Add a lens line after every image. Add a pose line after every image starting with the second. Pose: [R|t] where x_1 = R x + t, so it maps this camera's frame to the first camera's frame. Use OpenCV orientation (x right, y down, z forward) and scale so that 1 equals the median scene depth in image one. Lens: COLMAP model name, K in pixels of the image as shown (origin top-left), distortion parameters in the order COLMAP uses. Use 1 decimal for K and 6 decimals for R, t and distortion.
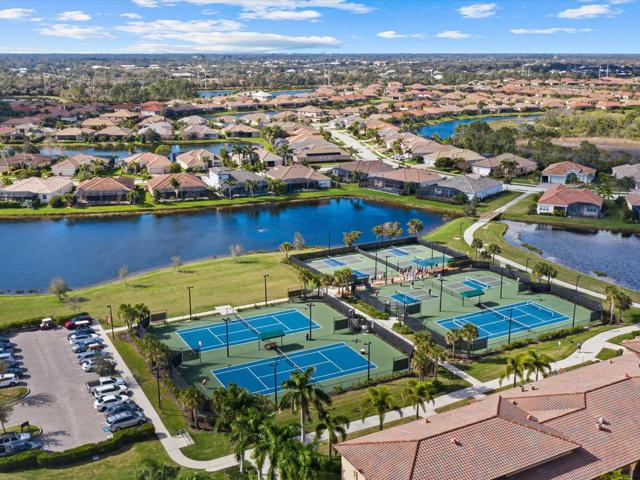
lens RADIAL K [[675.5, 0, 320.0], [0, 675.5, 240.0], [0, 0, 1]] dist [-0.009711, 0.006433]
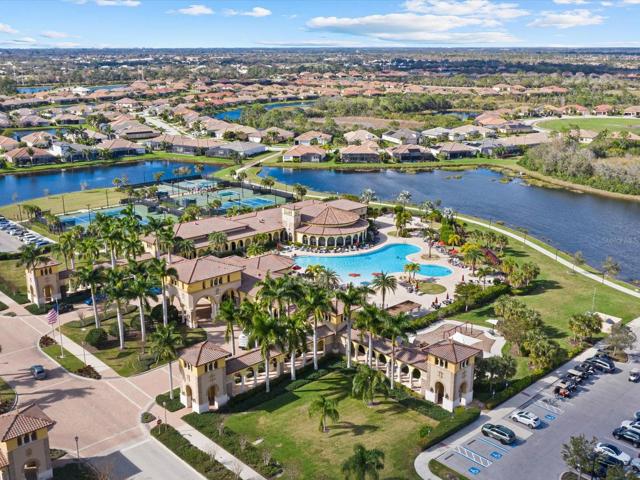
lens RADIAL K [[675.5, 0, 320.0], [0, 675.5, 240.0], [0, 0, 1]] dist [-0.009711, 0.006433]
pose [[0.966463, -0.071683, 0.246597, 0.004924], [0.069532, 0.997427, 0.017431, 0.065084], [-0.247213, 0.000300, 0.968961, -0.285478]]
